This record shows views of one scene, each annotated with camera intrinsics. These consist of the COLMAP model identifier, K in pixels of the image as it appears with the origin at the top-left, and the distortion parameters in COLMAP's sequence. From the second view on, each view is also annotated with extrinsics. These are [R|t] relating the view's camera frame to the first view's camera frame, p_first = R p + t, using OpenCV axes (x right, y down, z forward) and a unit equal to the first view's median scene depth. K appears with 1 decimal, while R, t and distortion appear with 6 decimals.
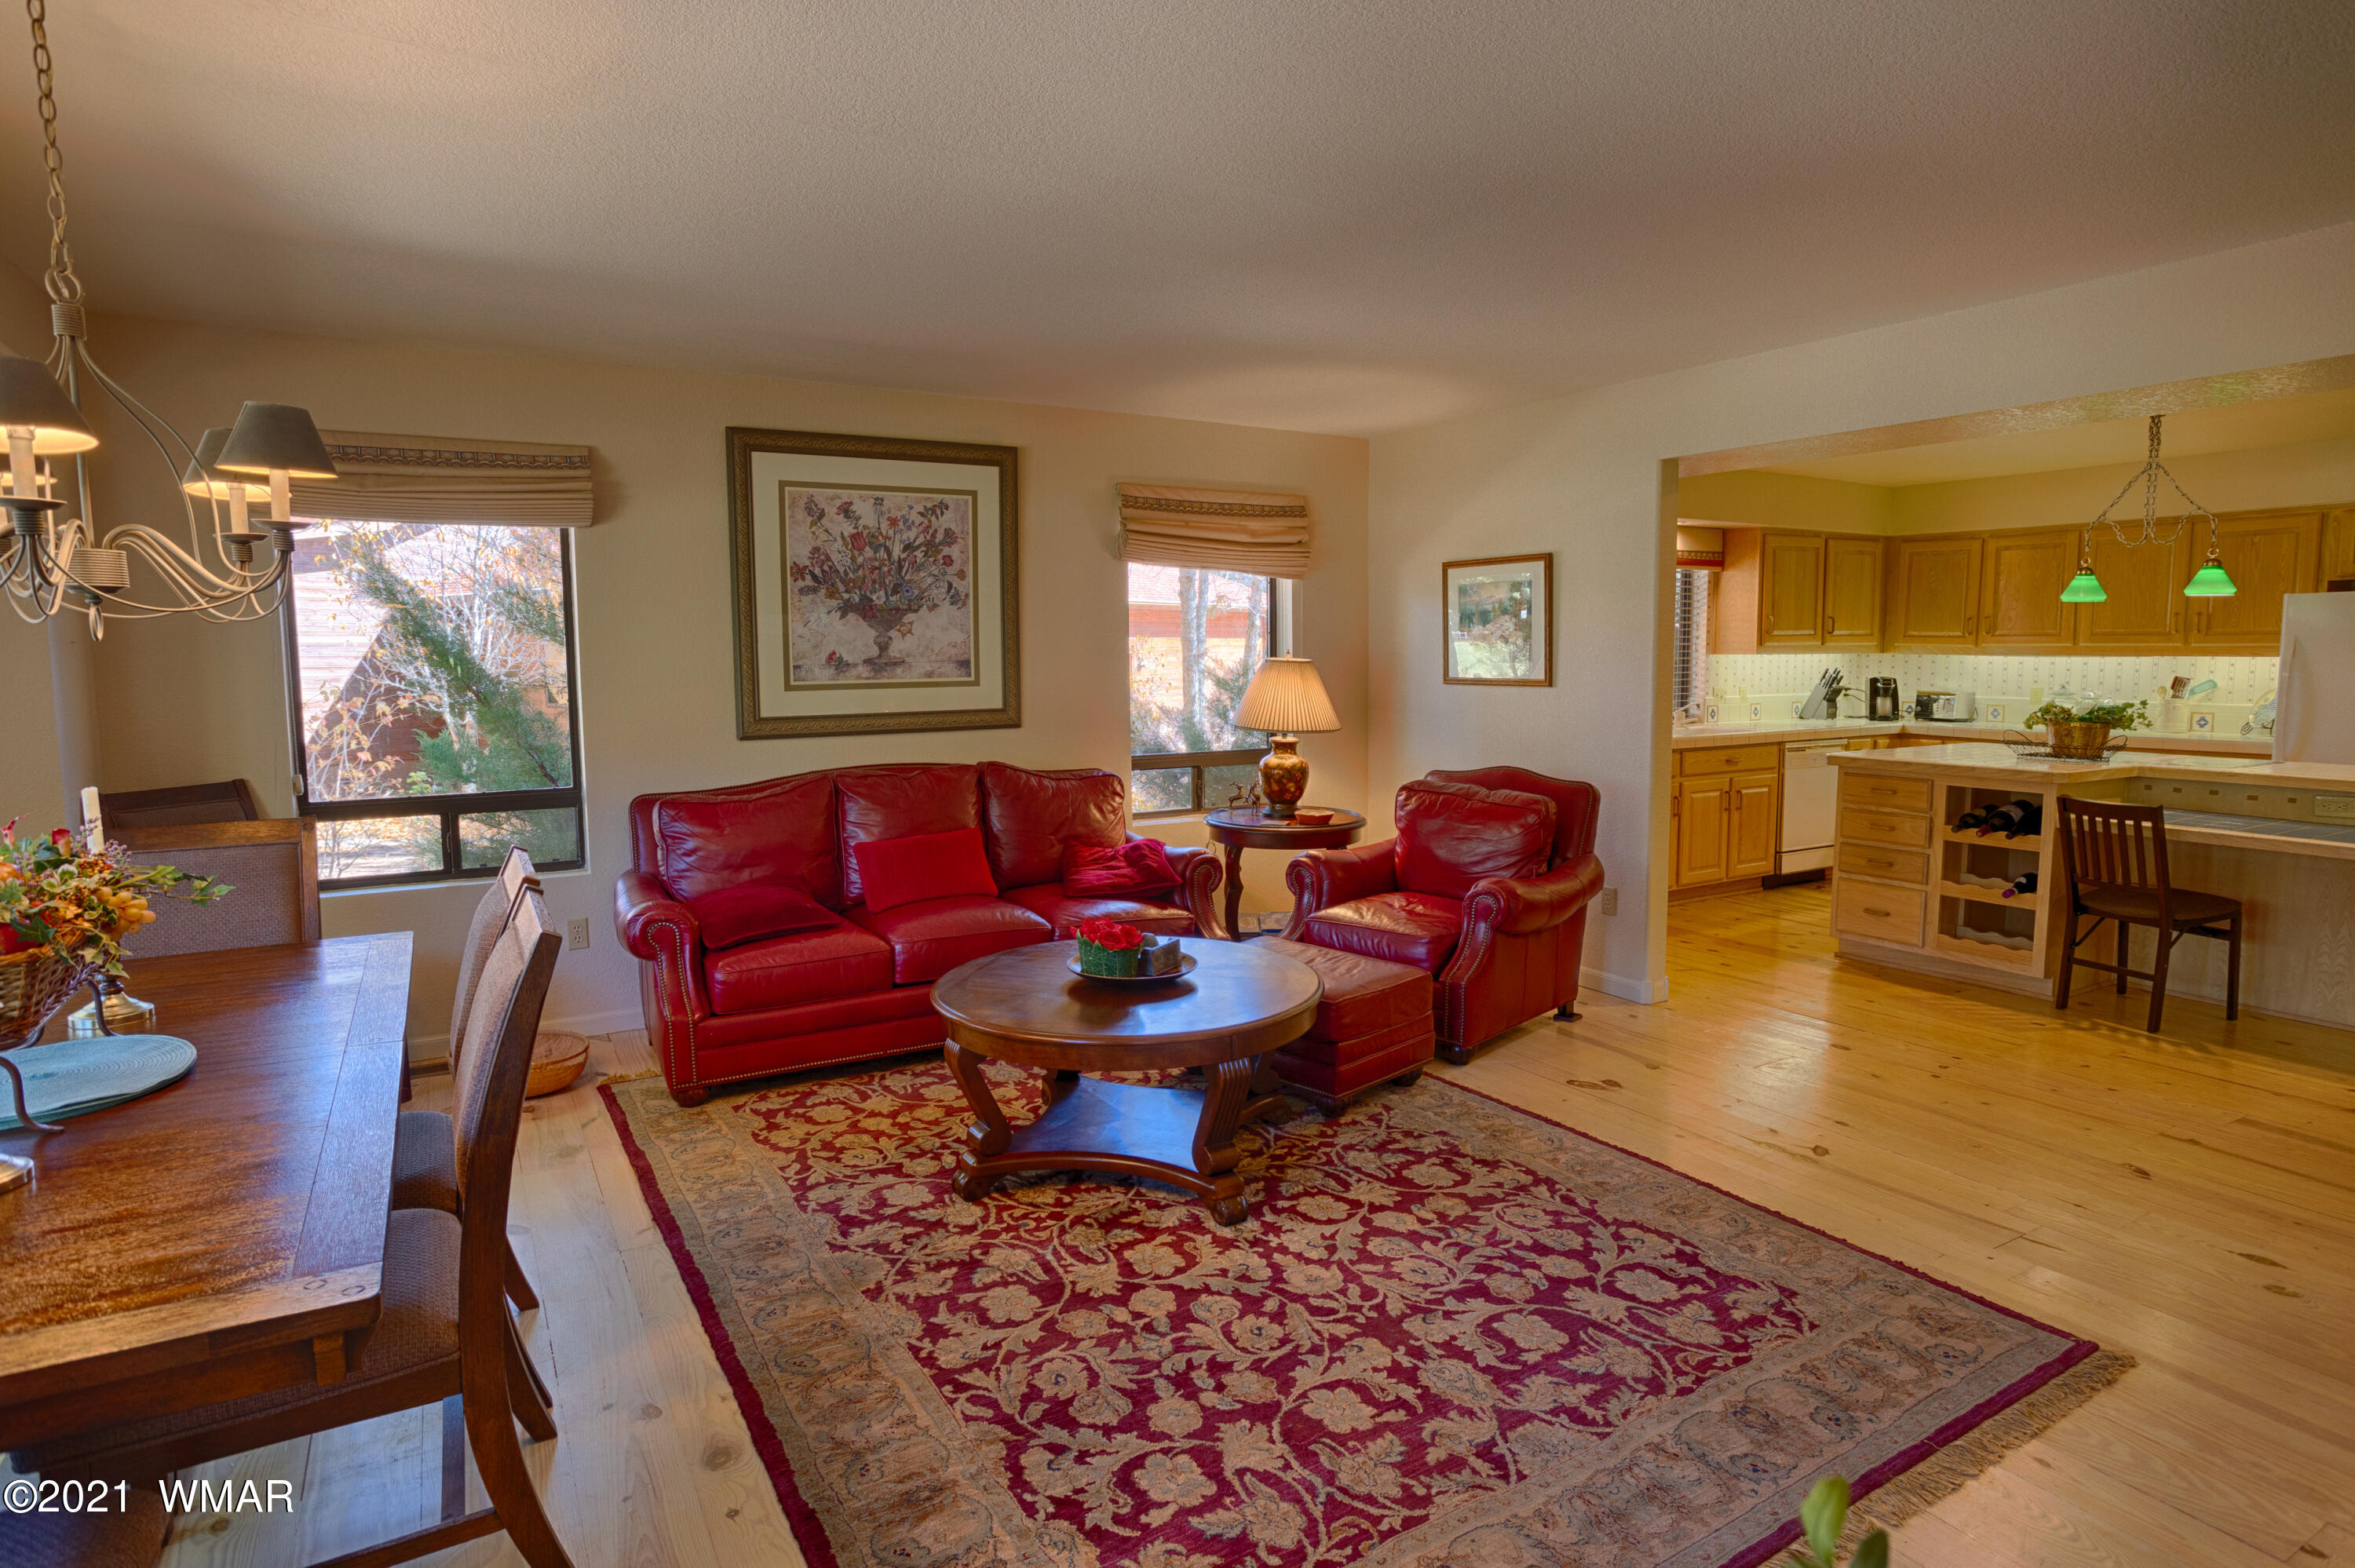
lens RADIAL K [[1272.1, 0, 1172.6], [0, 1272.1, 772.4], [0, 0, 1]] dist [-0.058090, 0.039933]
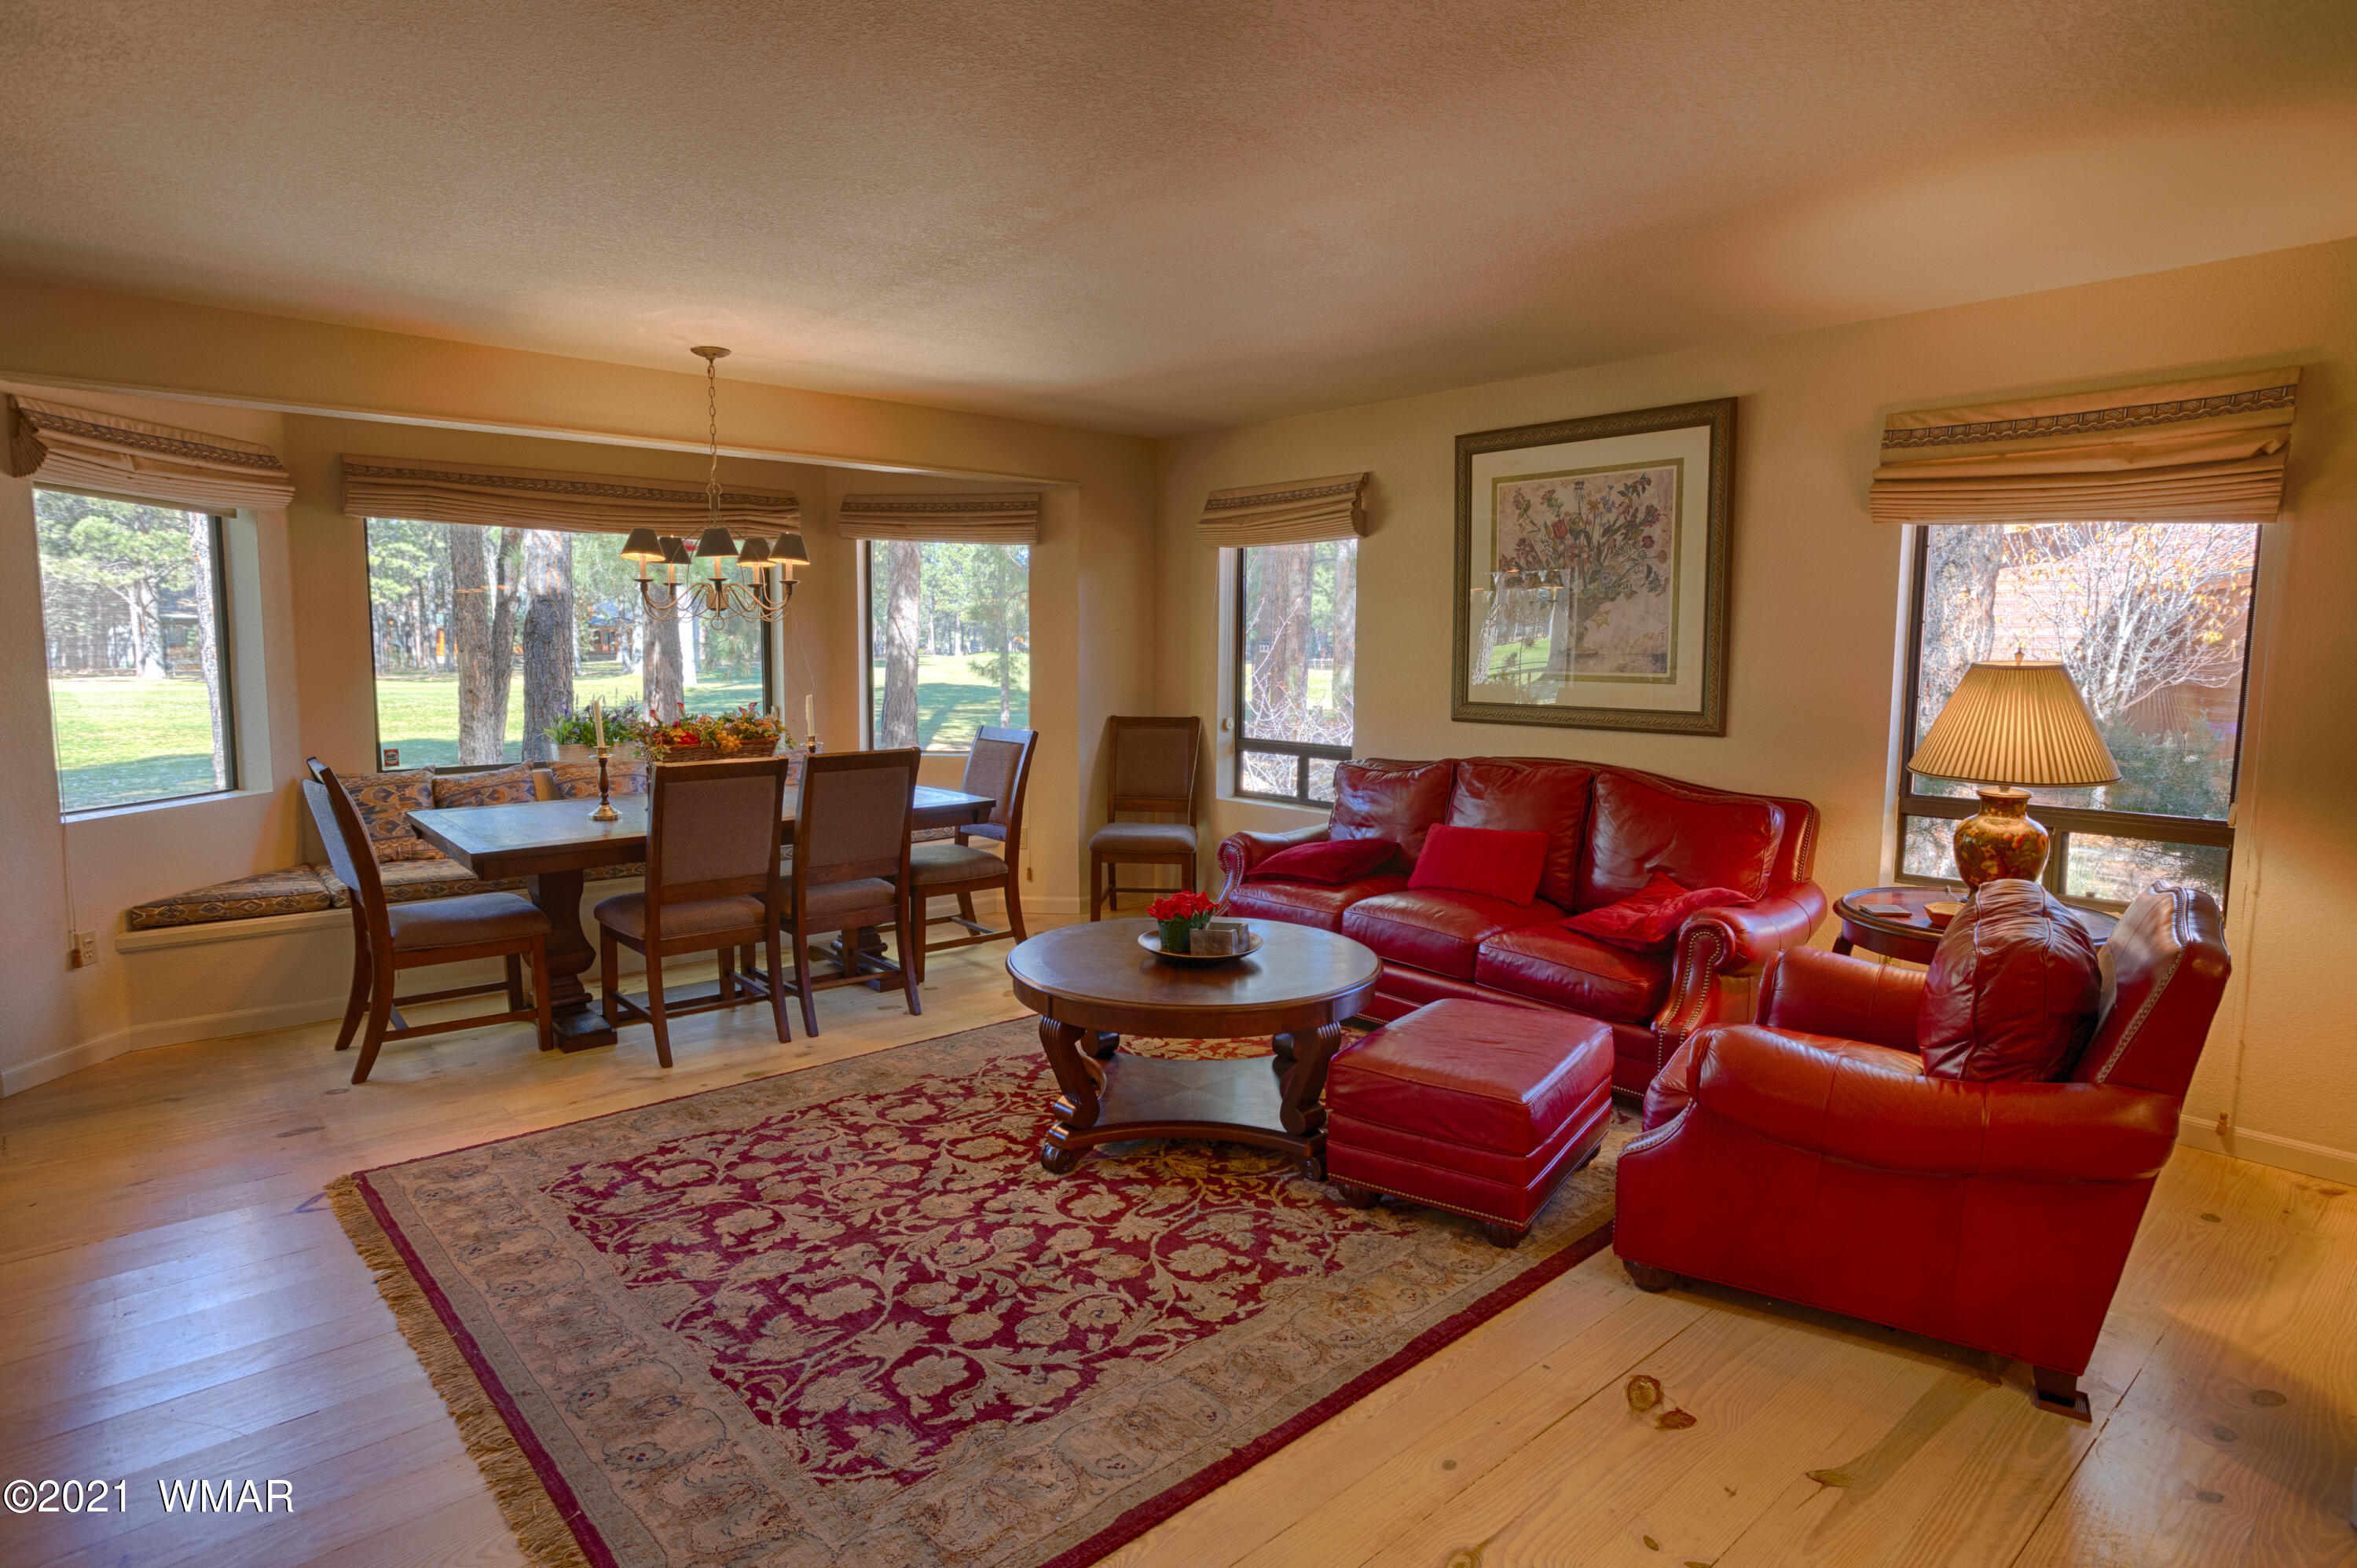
lens RADIAL K [[1273.3, 0, 1173.6], [0, 1273.3, 772.4], [0, 0, 1]] dist [-0.058090, 0.039933]
pose [[0.188070, 0.107306, -0.976276, 0.717403], [-0.103291, 0.990662, 0.088989, -0.056398], [0.976709, 0.084104, 0.197398, 0.569081]]
